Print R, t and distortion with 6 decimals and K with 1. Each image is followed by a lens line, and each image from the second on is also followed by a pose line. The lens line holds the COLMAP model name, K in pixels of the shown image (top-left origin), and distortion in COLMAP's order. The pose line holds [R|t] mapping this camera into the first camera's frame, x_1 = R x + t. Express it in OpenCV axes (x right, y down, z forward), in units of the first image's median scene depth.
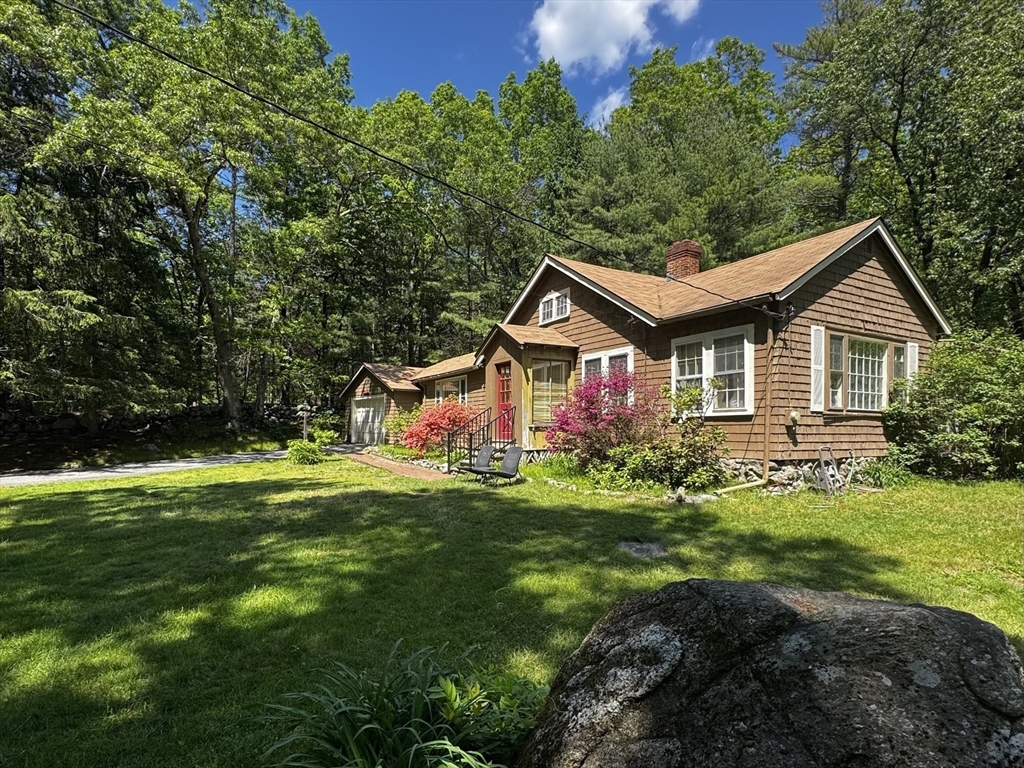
lens RADIAL K [[551.5, 0, 497.4], [0, 551.5, 433.2], [0, 0, 1]] dist [0.000807, -0.001433]
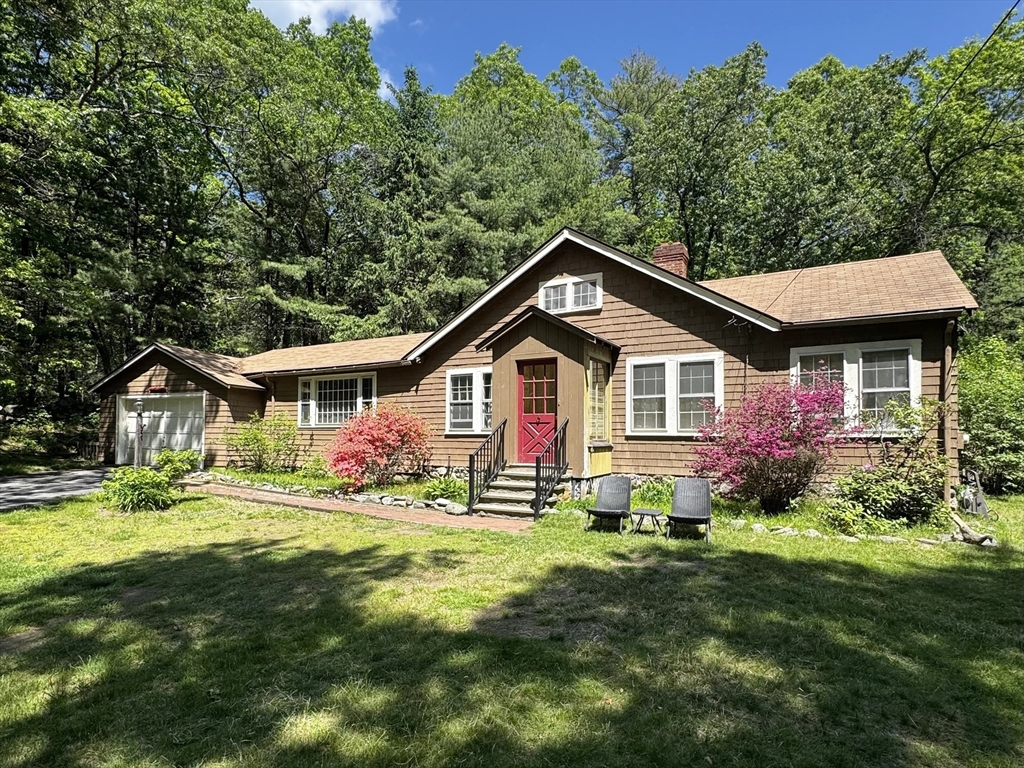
lens RADIAL K [[551.5, 0, 508.3], [0, 551.5, 435.9], [0, 0, 1]] dist [0.000807, -0.001433]
pose [[0.847937, 0.005039, 0.530074, -0.417441], [0.000310, 0.999950, -0.010003, -0.018162], [-0.530098, 0.008646, 0.847893, 0.397261]]
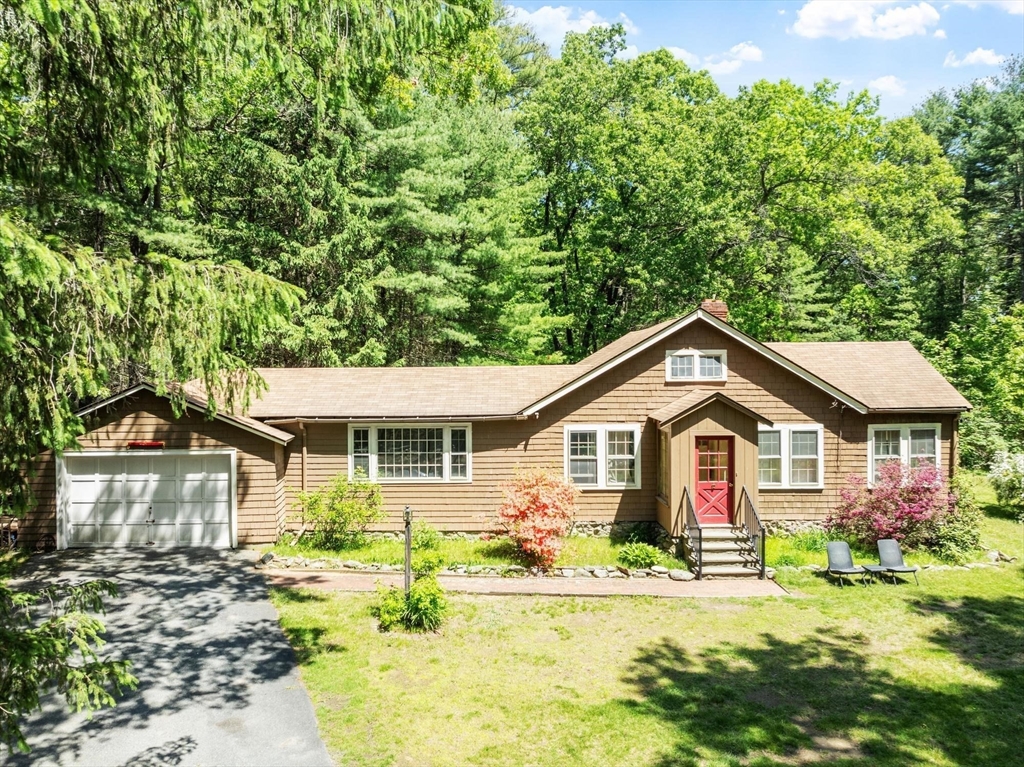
lens RADIAL K [[718.1, 0, 508.4], [0, 718.1, 364.1], [0, 0, 1]] dist [-0.018601, -0.000911]
pose [[0.460852, -0.002760, 0.887473, -1.148554], [0.013481, 0.999902, -0.003891, -0.244702], [-0.887375, 0.013757, 0.460844, 0.776911]]
